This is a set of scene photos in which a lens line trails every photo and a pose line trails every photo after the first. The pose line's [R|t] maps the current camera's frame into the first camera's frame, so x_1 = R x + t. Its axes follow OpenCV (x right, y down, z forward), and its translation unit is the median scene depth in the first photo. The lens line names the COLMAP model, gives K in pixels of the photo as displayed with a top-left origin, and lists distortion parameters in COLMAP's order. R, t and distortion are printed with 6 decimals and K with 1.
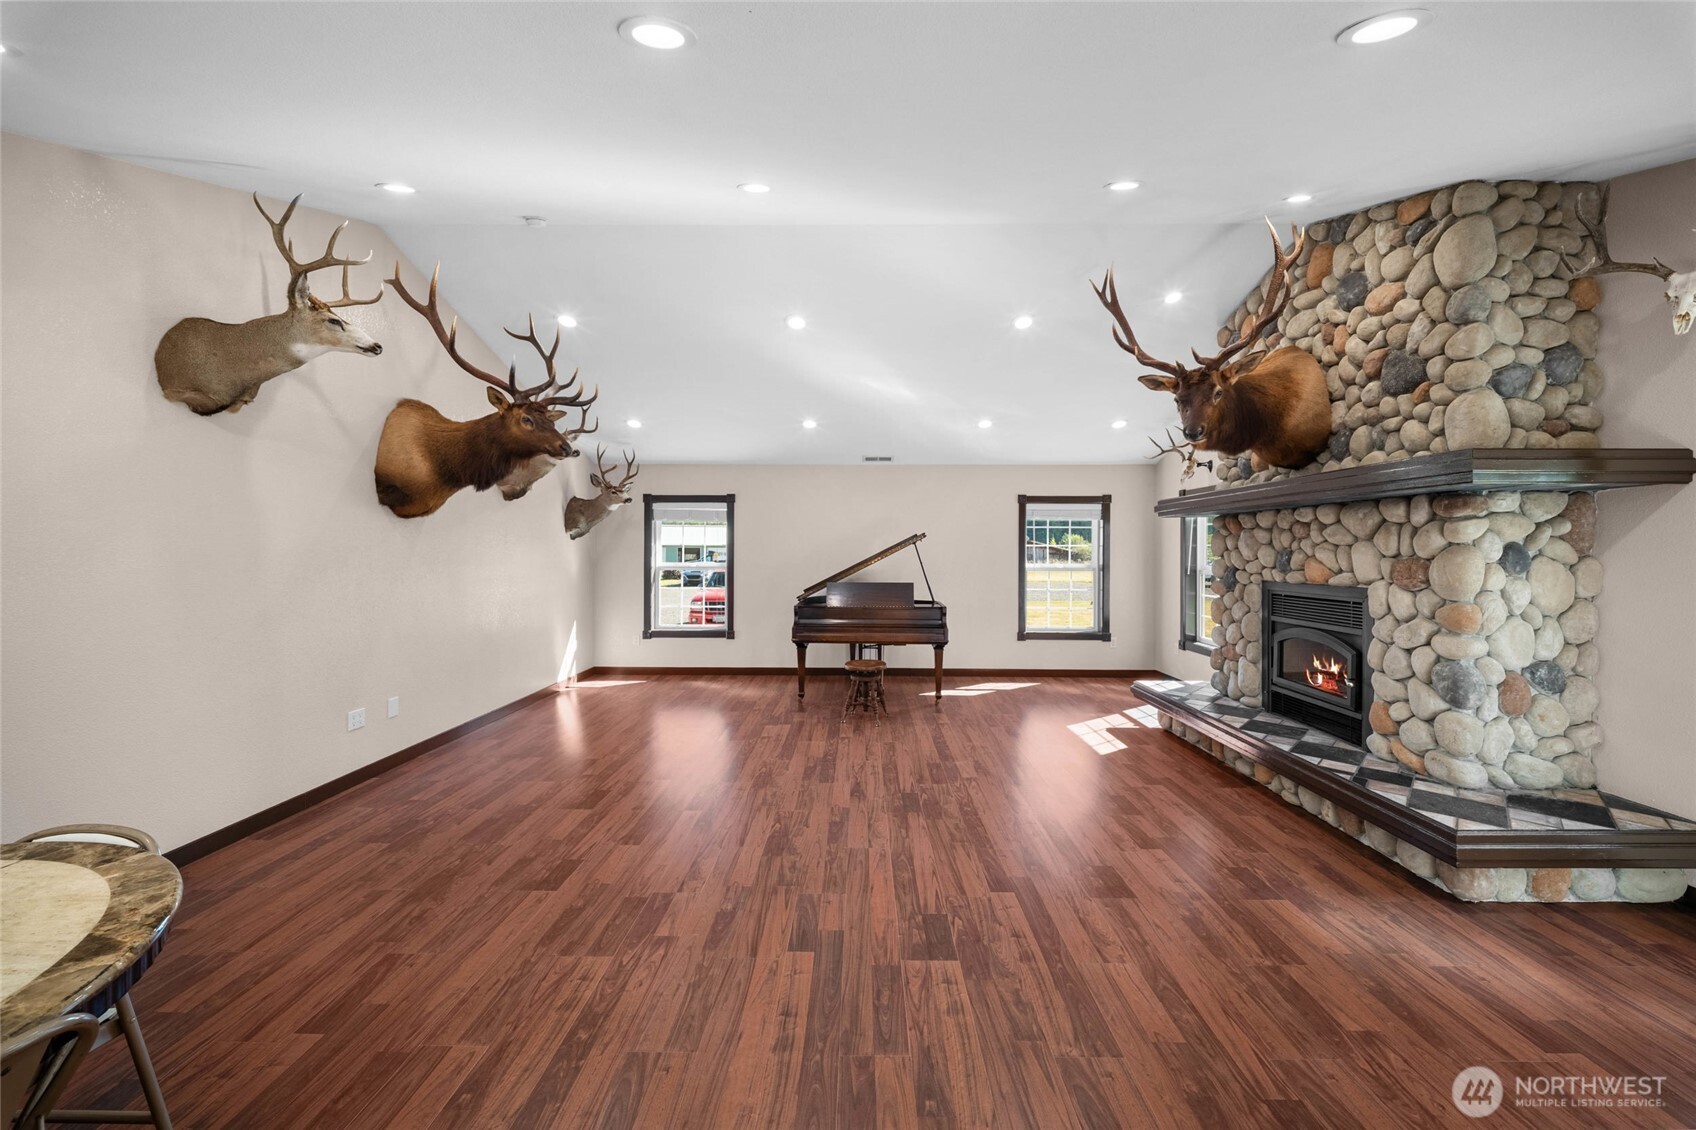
lens RADIAL K [[596.7, 0, 864.2], [0, 596.7, 546.5], [0, 0, 1]] dist [0.002173, -0.002870]
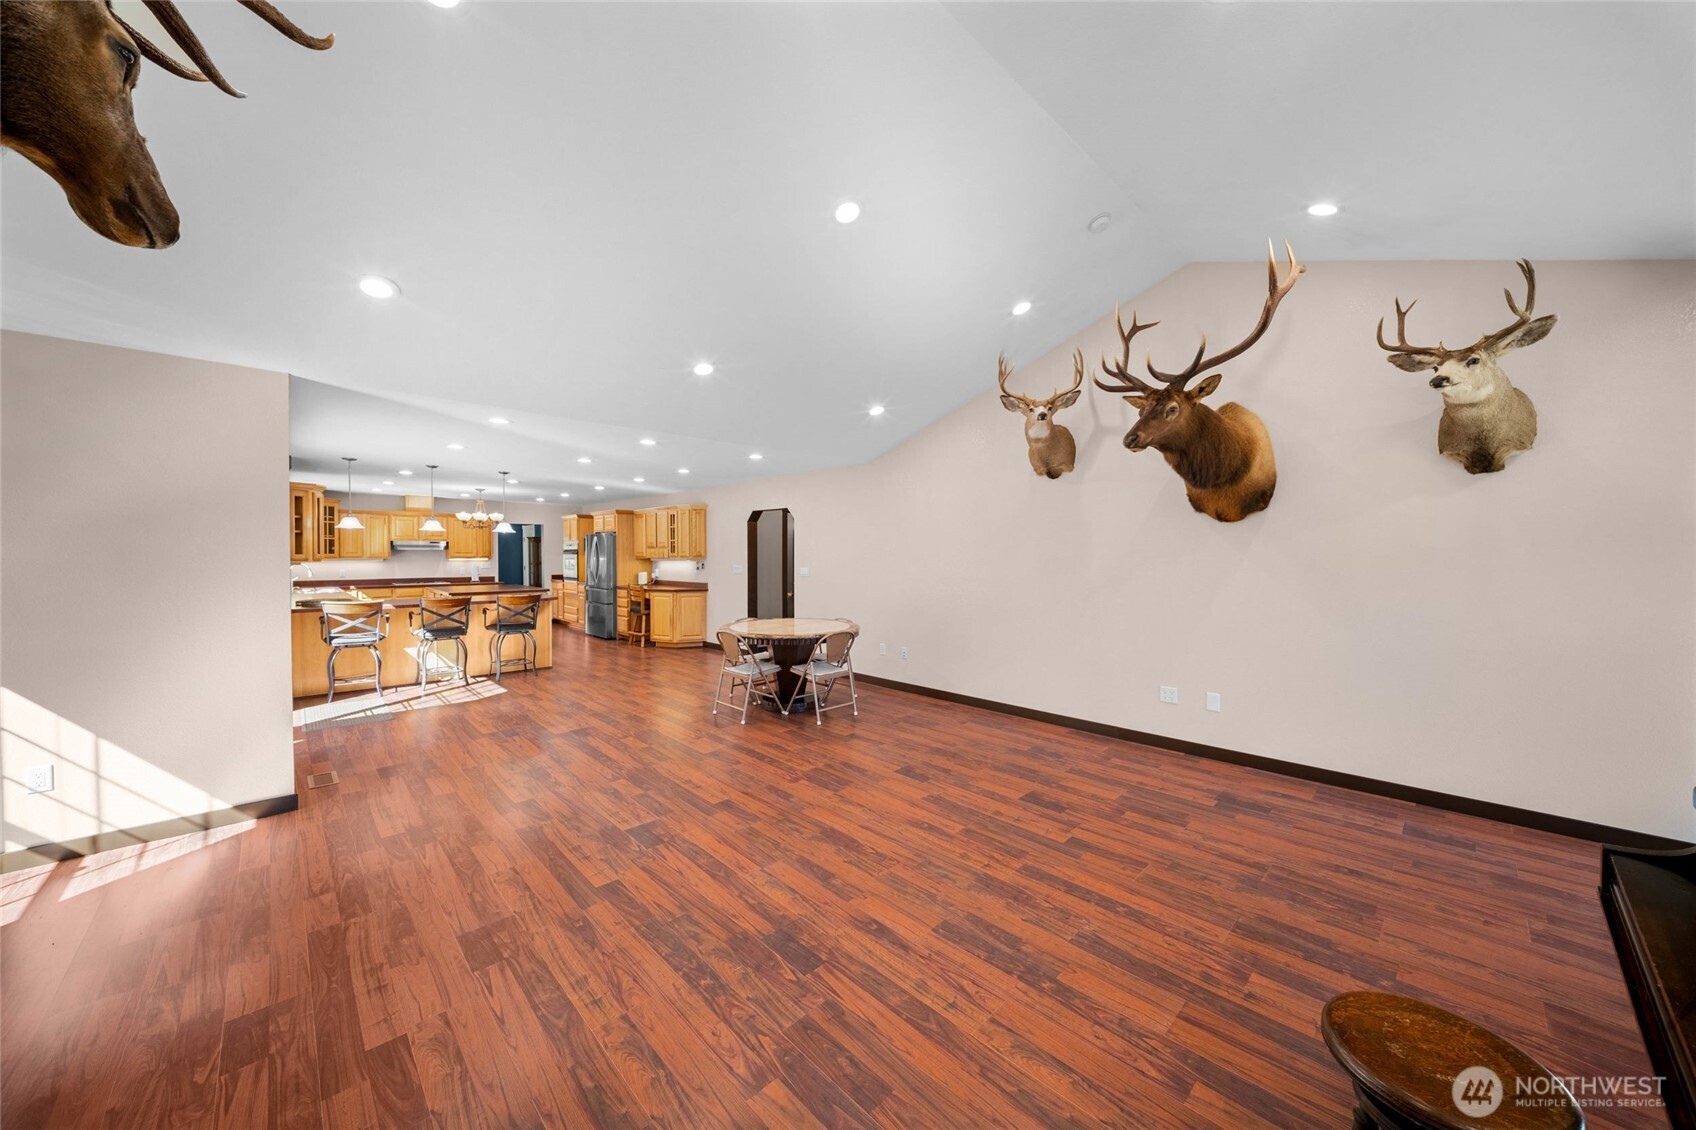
lens RADIAL K [[596.7, 0, 846.3], [0, 596.7, 534.8], [0, 0, 1]] dist [0.002173, -0.002870]
pose [[-0.726750, -0.025198, -0.686440, 0.445537], [0.001838, 0.999252, -0.038627, 0.011588], [0.686900, -0.029333, -0.726160, 1.396374]]
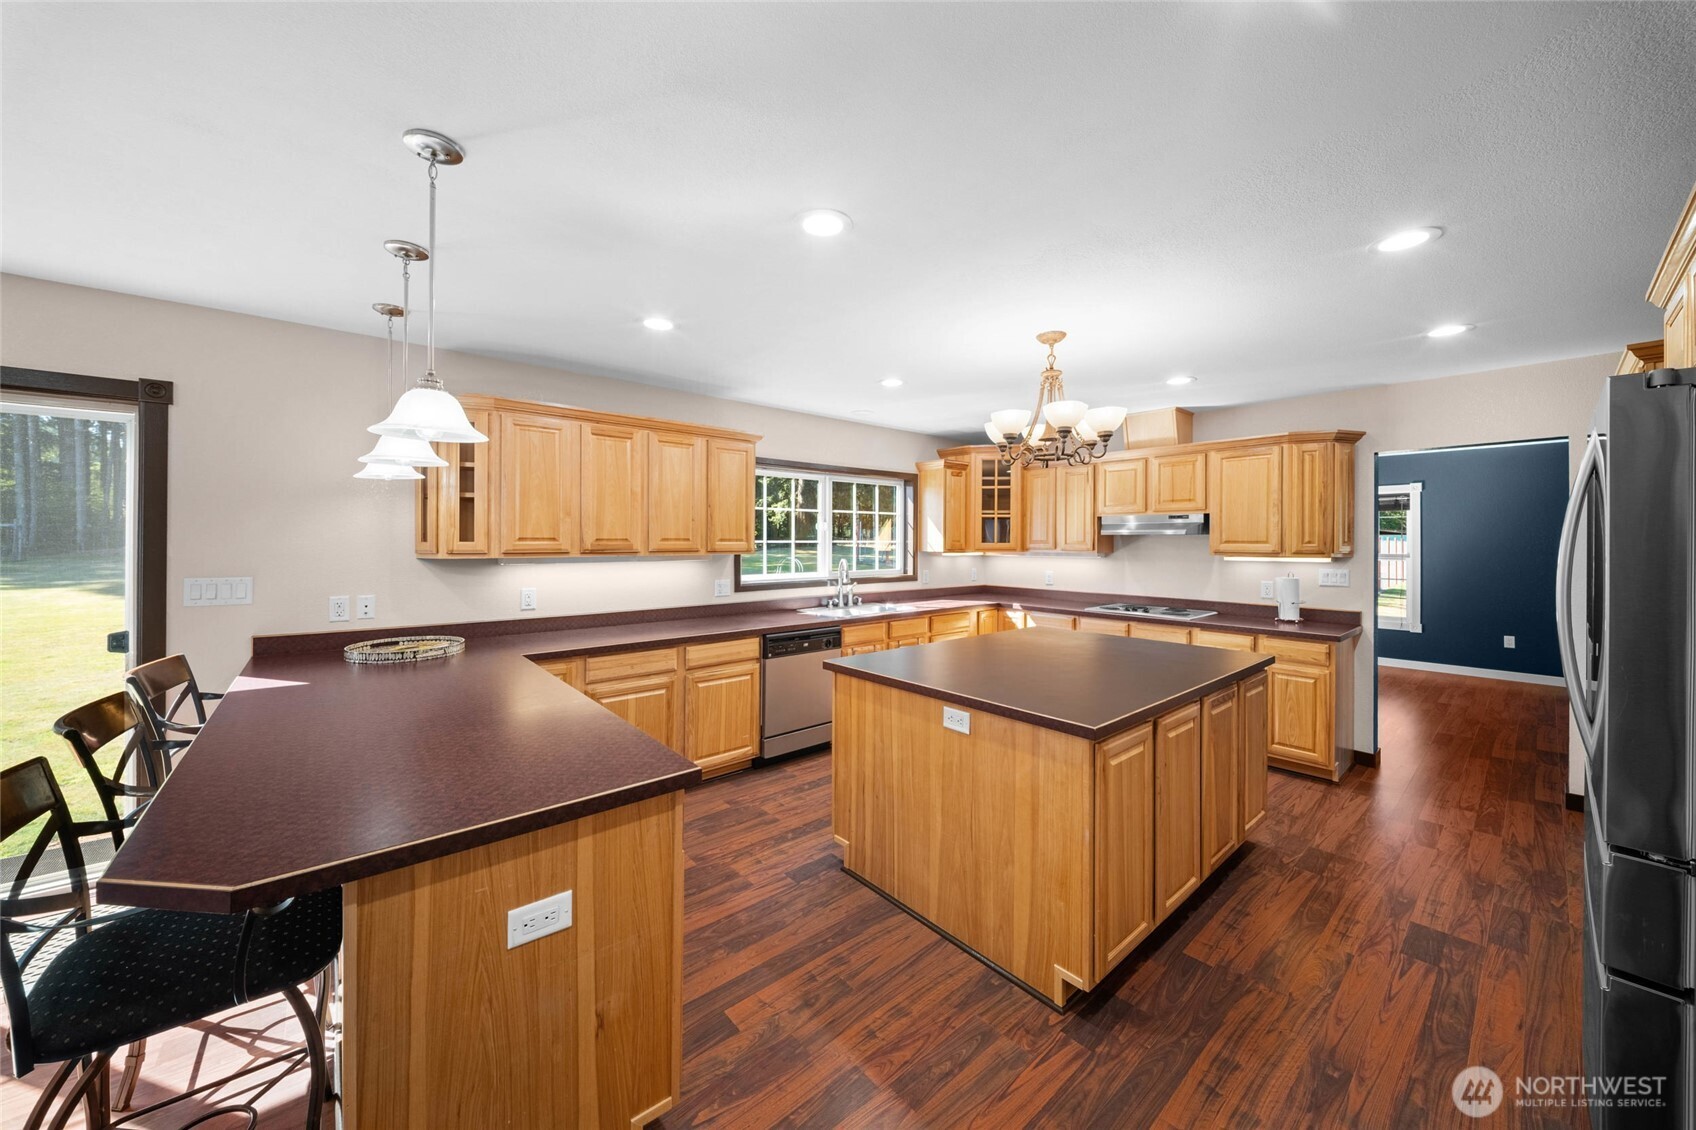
lens RADIAL K [[596.7, 0, 844.0], [0, 596.7, 563.7], [0, 0, 1]] dist [0.002173, -0.002870]
pose [[-0.643597, -0.036053, 0.764515, -0.577957], [-0.012772, 0.999257, 0.036371, -0.008191], [-0.765258, 0.013644, -0.643579, -0.765469]]
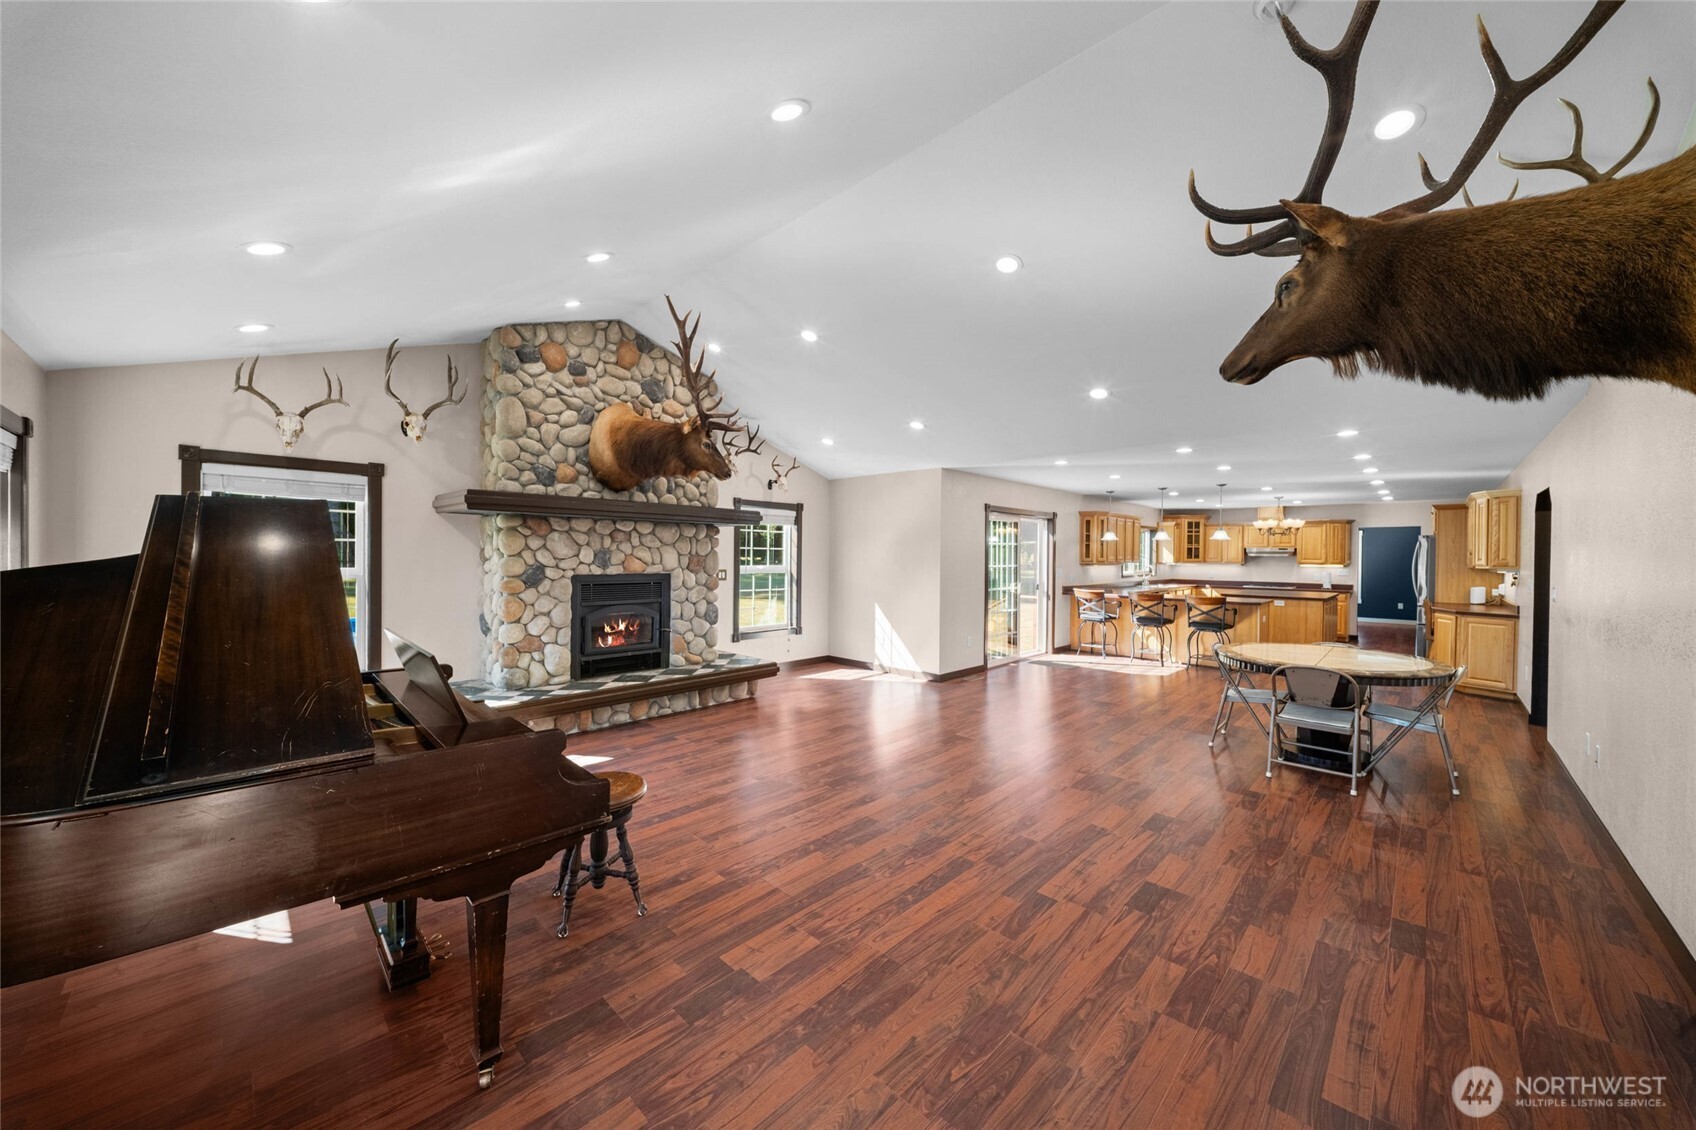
lens RADIAL K [[596.7, 0, 847.8], [0, 596.7, 549.3], [0, 0, 1]] dist [0.002173, -0.002870]
pose [[-0.711512, -0.004843, 0.702657, -0.649746], [-0.018543, 0.999757, -0.011887, 0.011187], [-0.702429, -0.021488, -0.711429, 1.653708]]
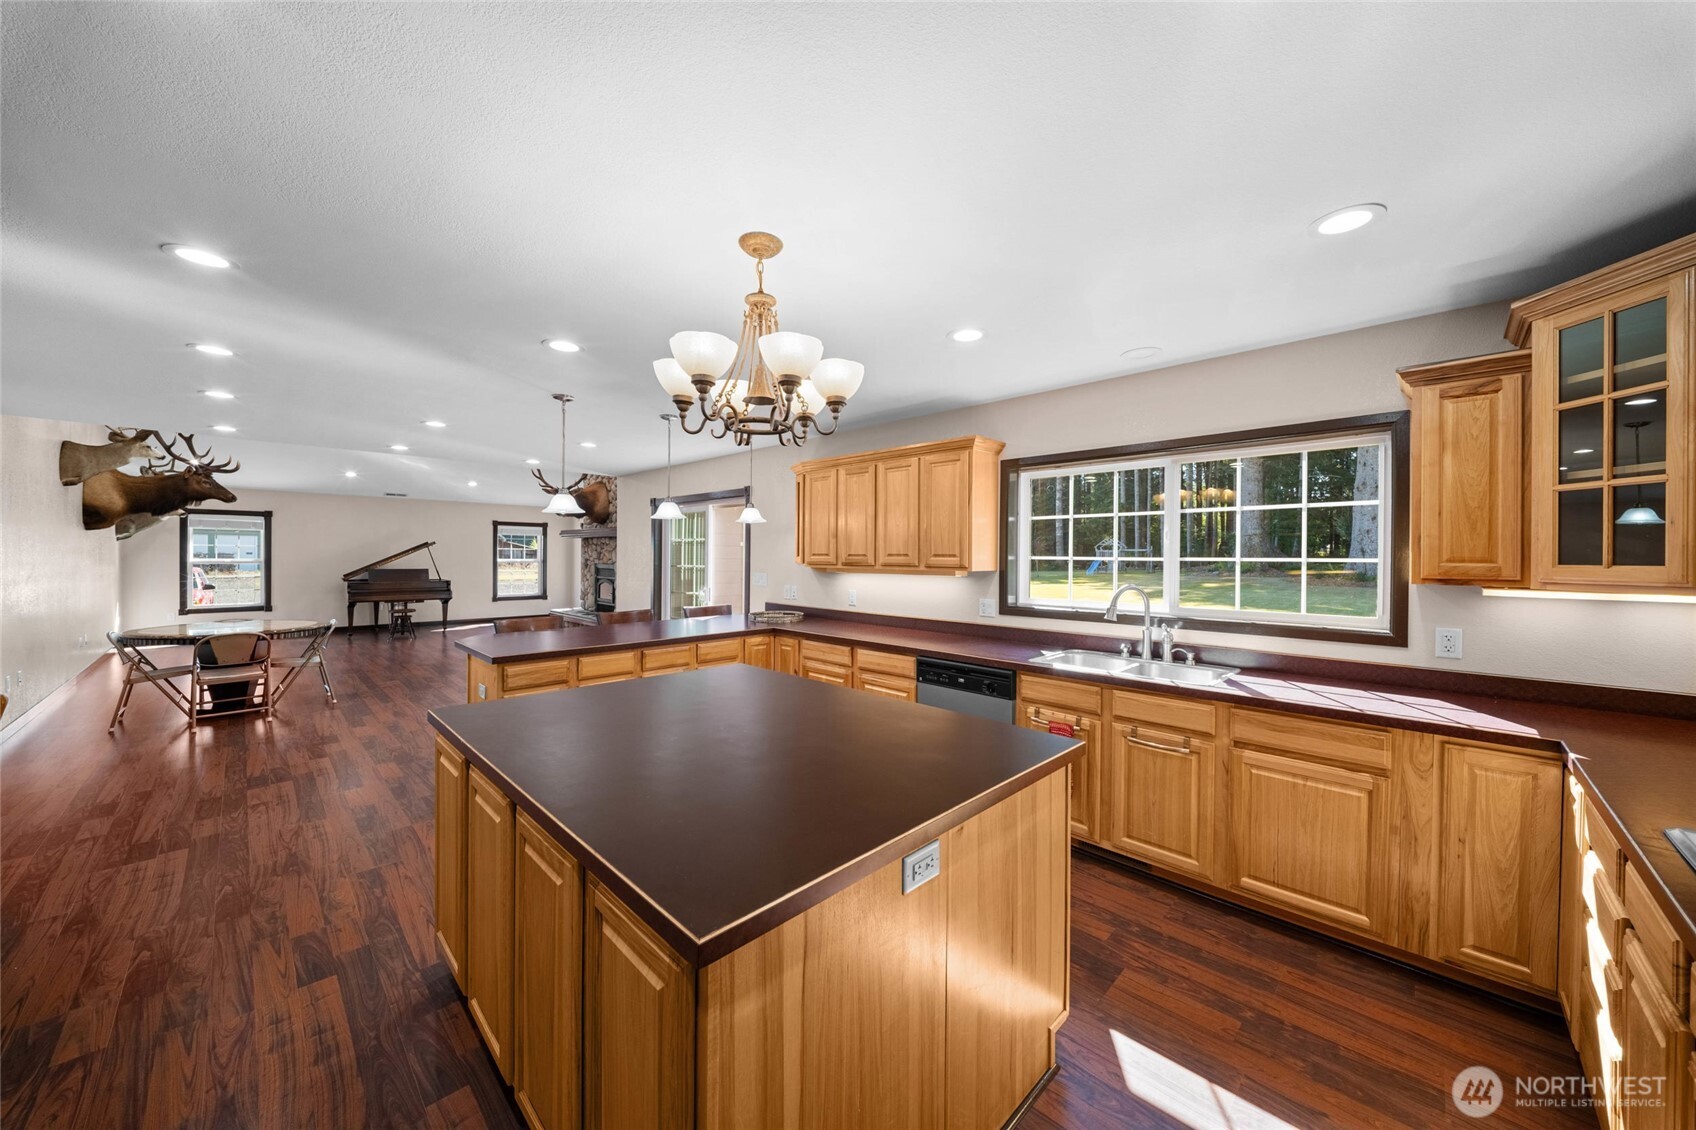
lens RADIAL K [[596.7, 0, 847.1], [0, 596.7, 555.3], [0, 0, 1]] dist [0.002173, -0.002870]
pose [[0.707060, 0.002597, 0.707149, -0.474797], [-0.011364, 0.999906, 0.007691, -0.014427], [-0.707062, -0.013474, 0.707023, -1.881100]]
